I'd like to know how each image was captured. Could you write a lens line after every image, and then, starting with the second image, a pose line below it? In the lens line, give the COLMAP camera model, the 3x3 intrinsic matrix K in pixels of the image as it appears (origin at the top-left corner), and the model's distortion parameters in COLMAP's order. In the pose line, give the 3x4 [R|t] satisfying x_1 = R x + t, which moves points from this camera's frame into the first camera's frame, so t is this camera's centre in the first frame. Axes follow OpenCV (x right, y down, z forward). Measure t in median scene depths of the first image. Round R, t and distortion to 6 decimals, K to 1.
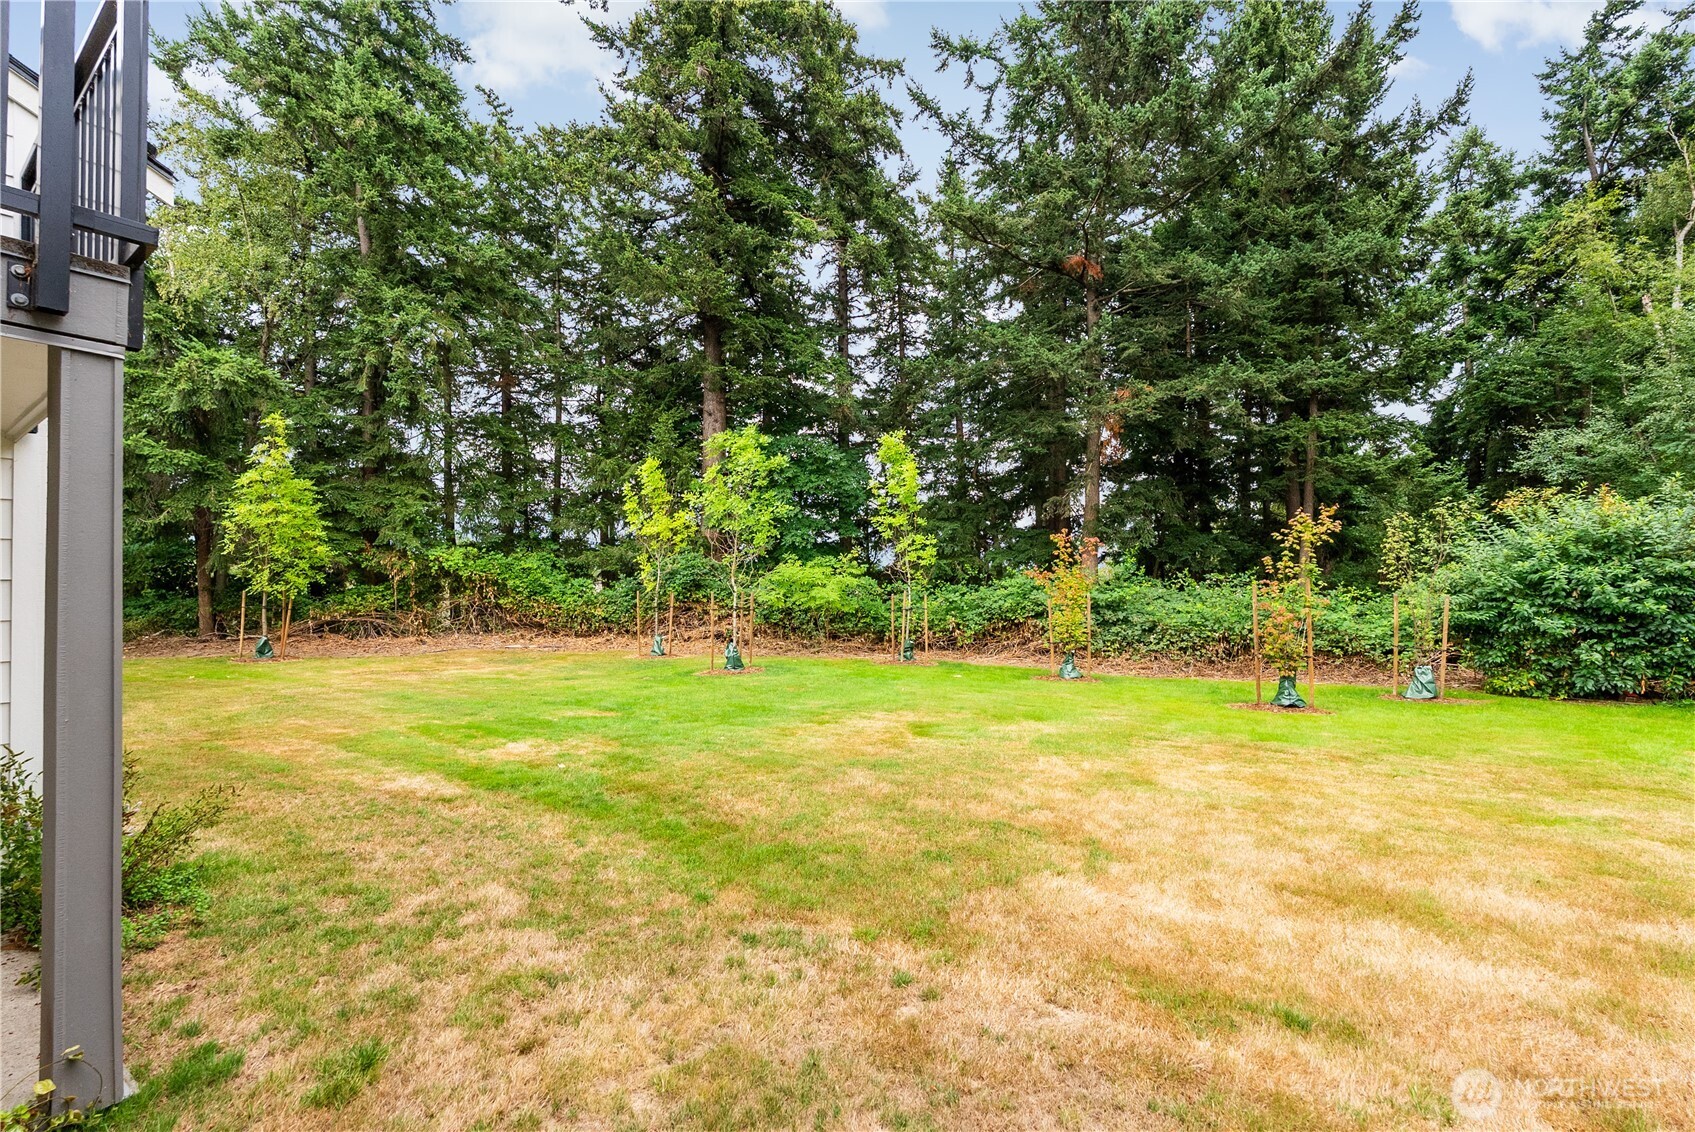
lens RADIAL K [[754.3, 0, 847.5], [0, 754.3, 566.0], [0, 0, 1]] dist [-0.000013, 0.000049]
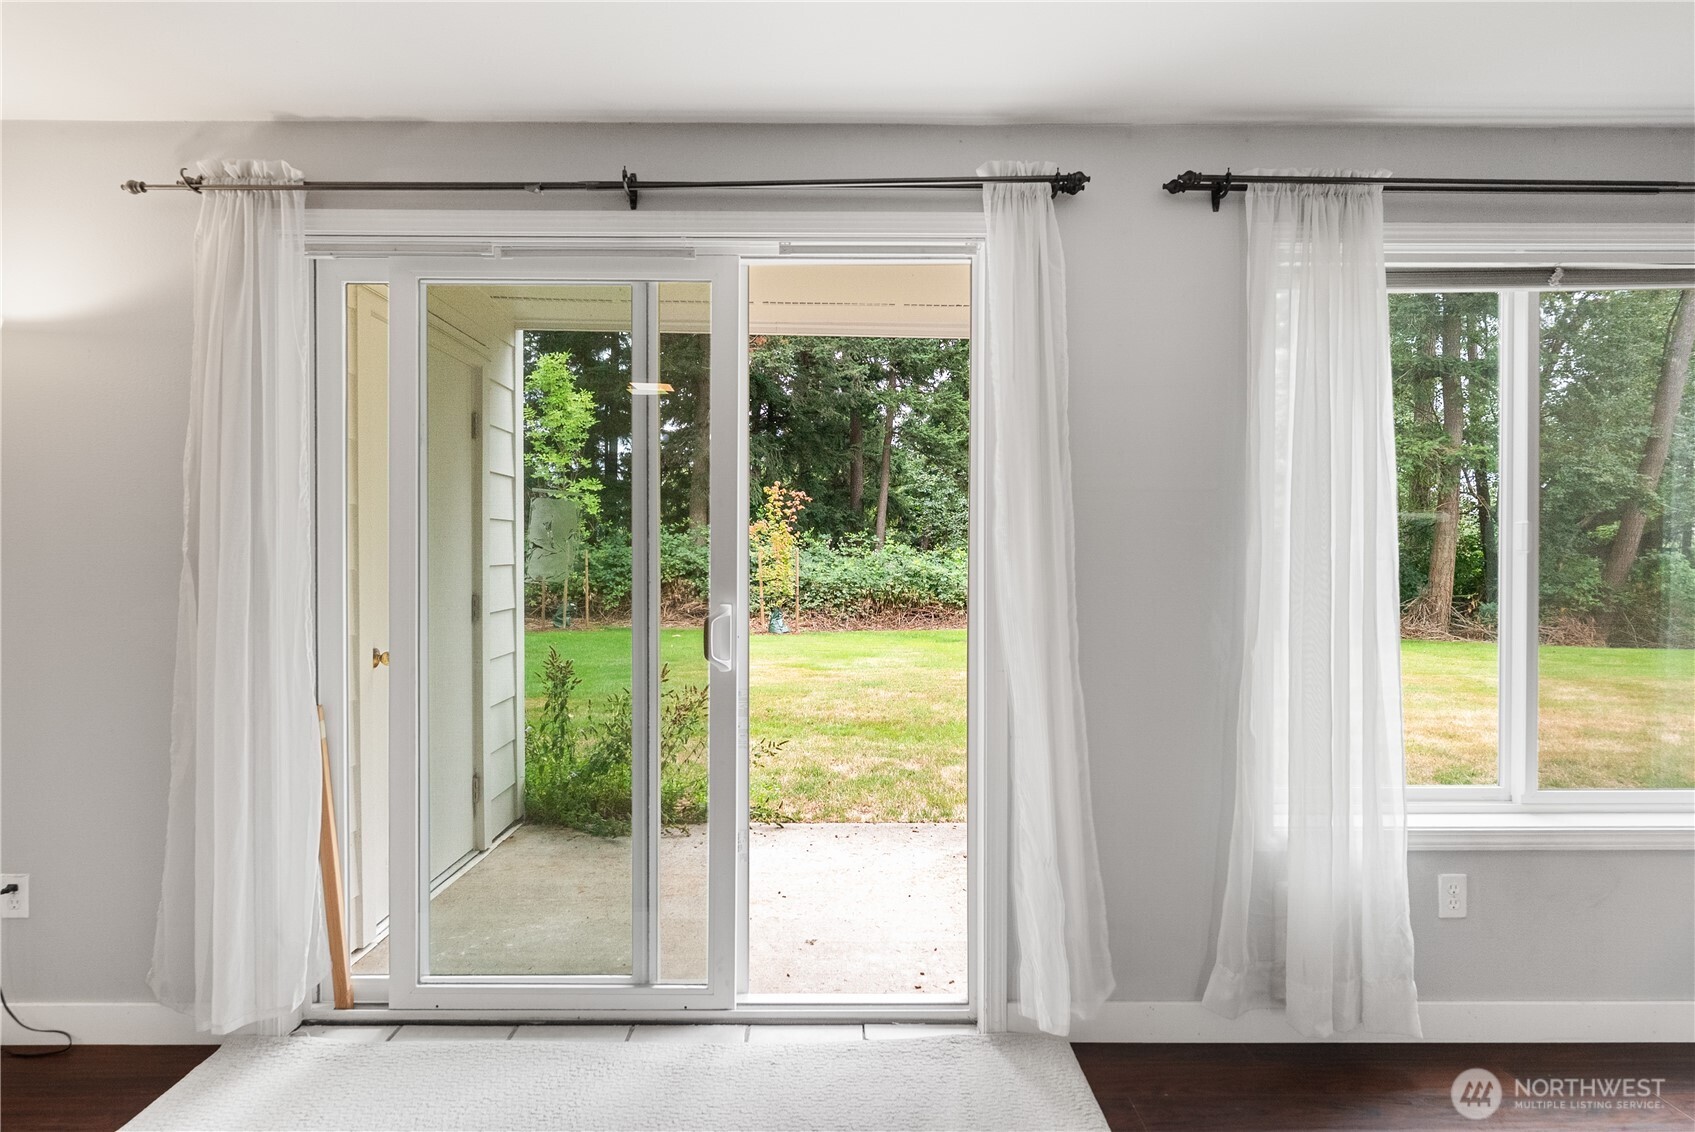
lens RADIAL K [[959.3, 0, 847.5], [0, 959.3, 566.0], [0, 0, 1]] dist [0.002428, 0.001468]
pose [[0.799989, 0.004253, 0.599999, -0.288486], [-0.027128, 0.999209, 0.029087, 0.016053], [-0.599401, -0.039545, 0.799472, -0.040099]]
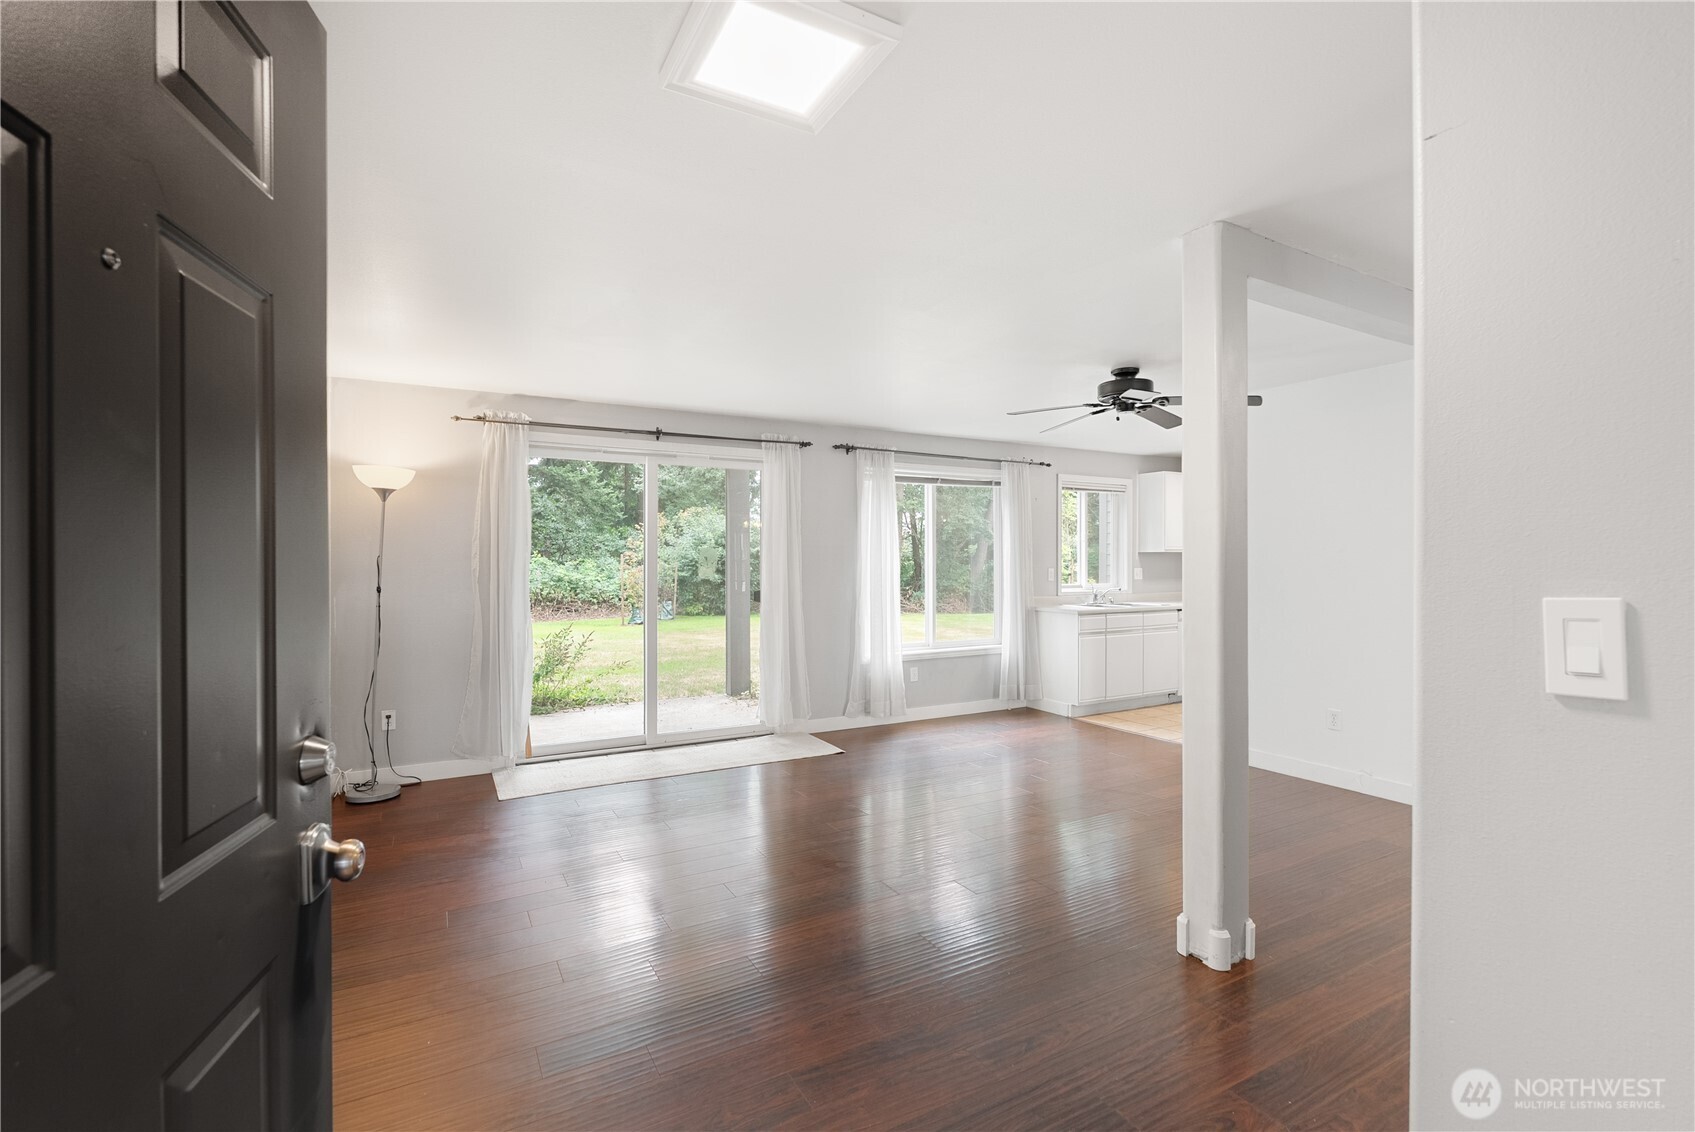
lens RADIAL K [[755.4, 0, 847.5], [0, 755.4, 566.0], [0, 0, 1]] dist [-0.000653, -0.000045]
pose [[0.415512, 0.006118, 0.909567, -0.446692], [-0.028736, 0.999567, 0.006403, 0.014209], [-0.909134, -0.028798, 0.415507, -0.092511]]
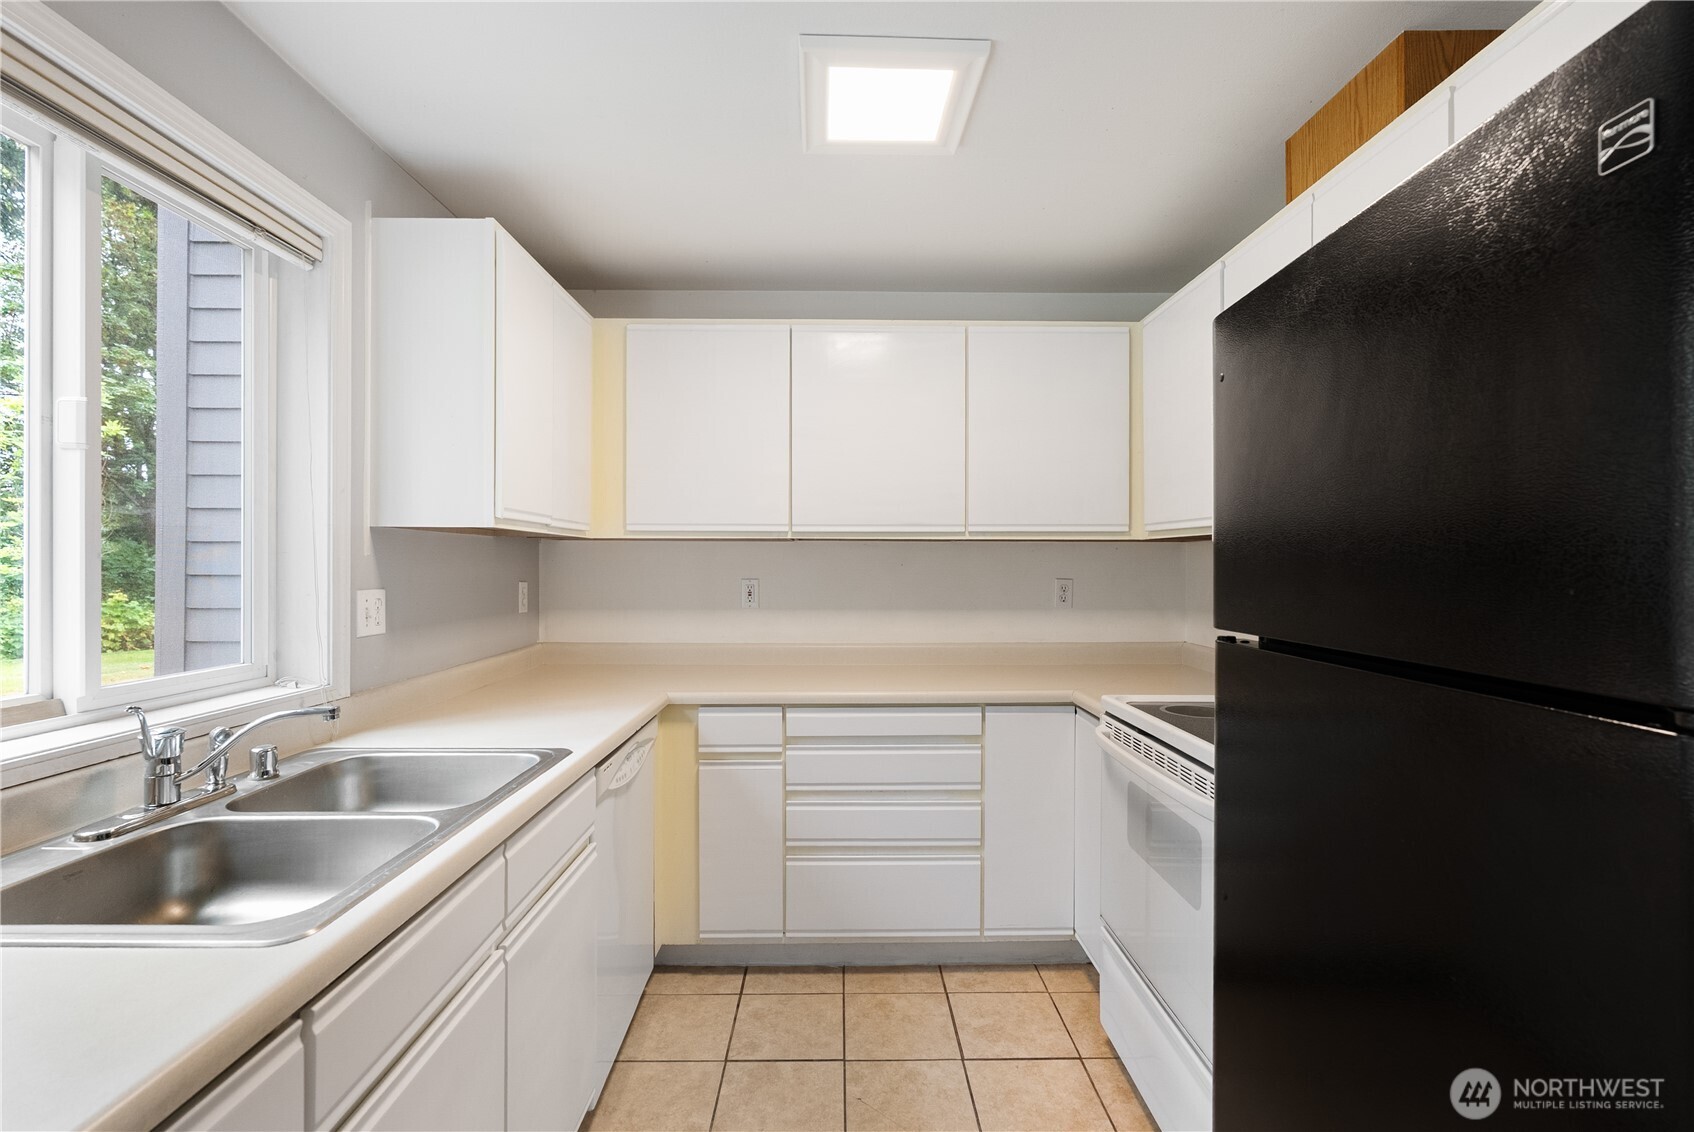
lens RADIAL K [[767.6, 0, 847.0], [0, 767.6, 566.0], [0, 0, 1]] dist [0.000639, 0.000137]
pose [[-0.602372, 0.010844, 0.798142, -0.154066], [-0.016619, 0.999521, -0.026122, 0.011981], [-0.798042, -0.029000, -0.601903, -0.057088]]
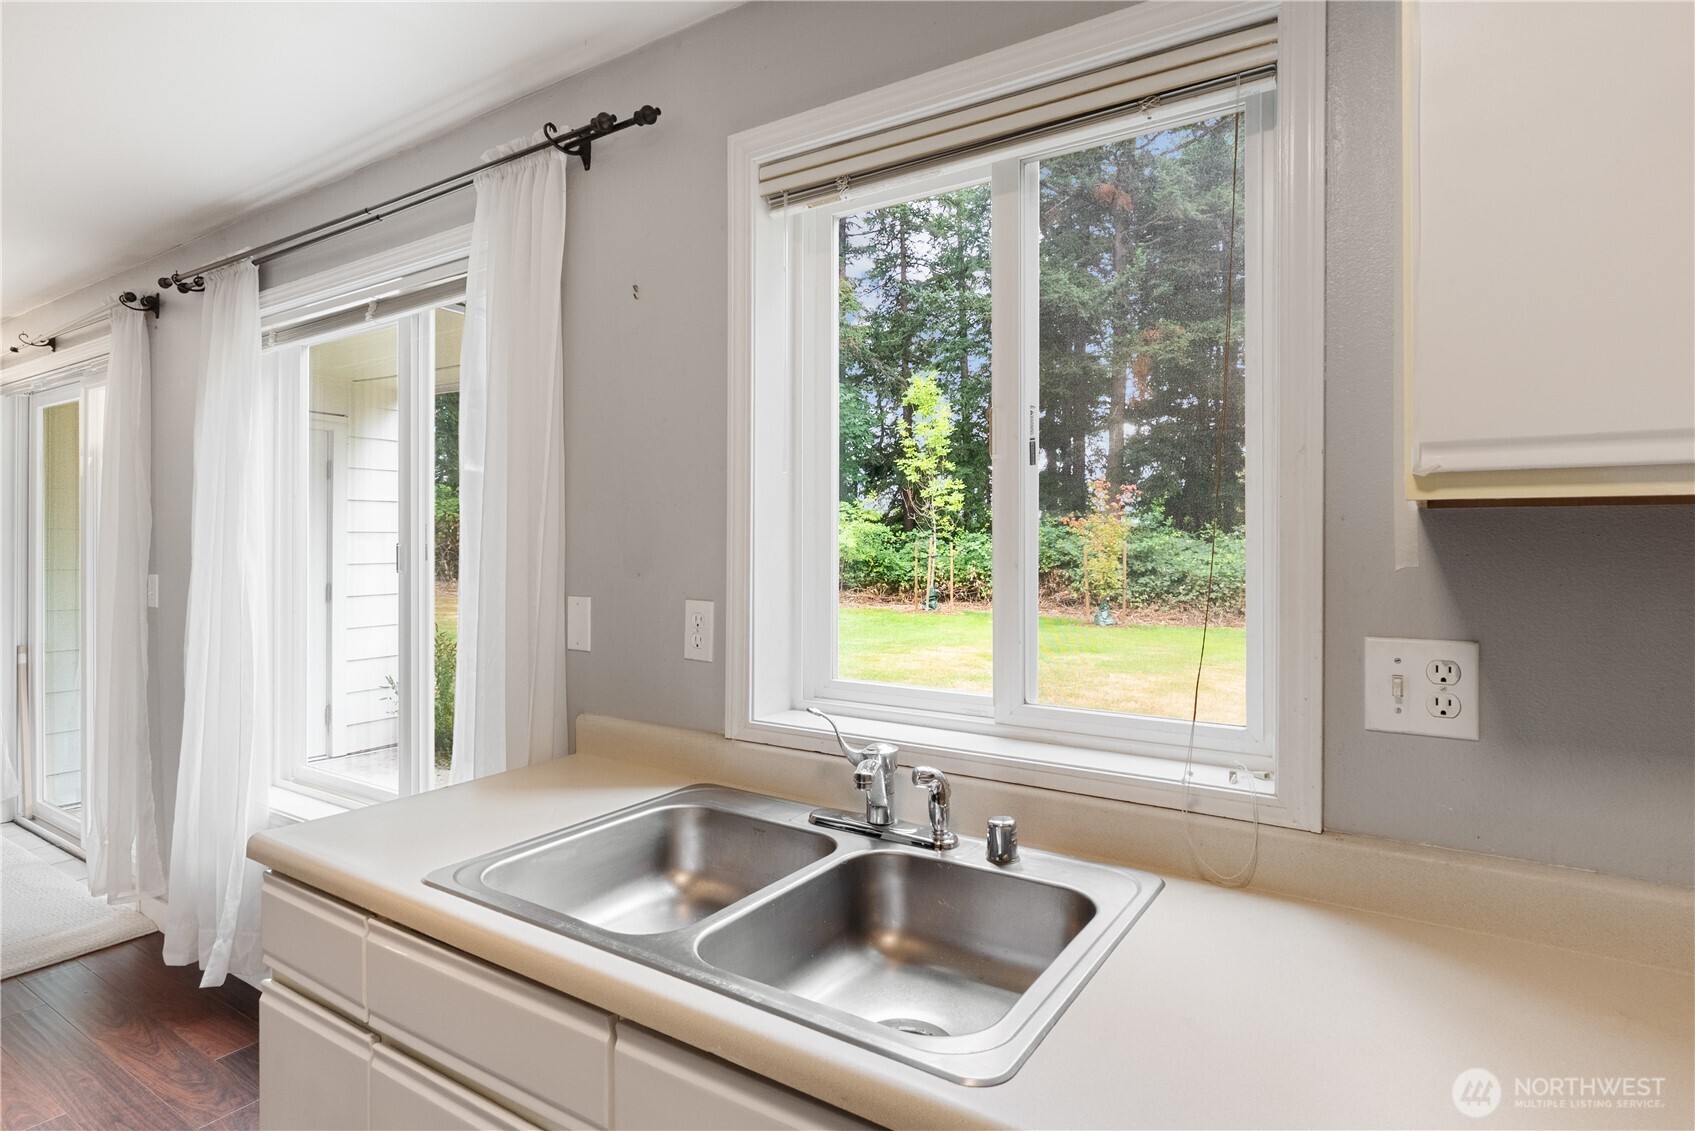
lens RADIAL K [[893.0, 0, 853.1], [0, 893.0, 535.2], [0, 0, 1]] dist [-0.003236, -0.000966]
pose [[0.998466, 0.013036, 0.053806, -0.077437], [-0.014214, 0.999666, 0.021561, 0.006343], [-0.053507, -0.022293, 0.998319, -0.120460]]
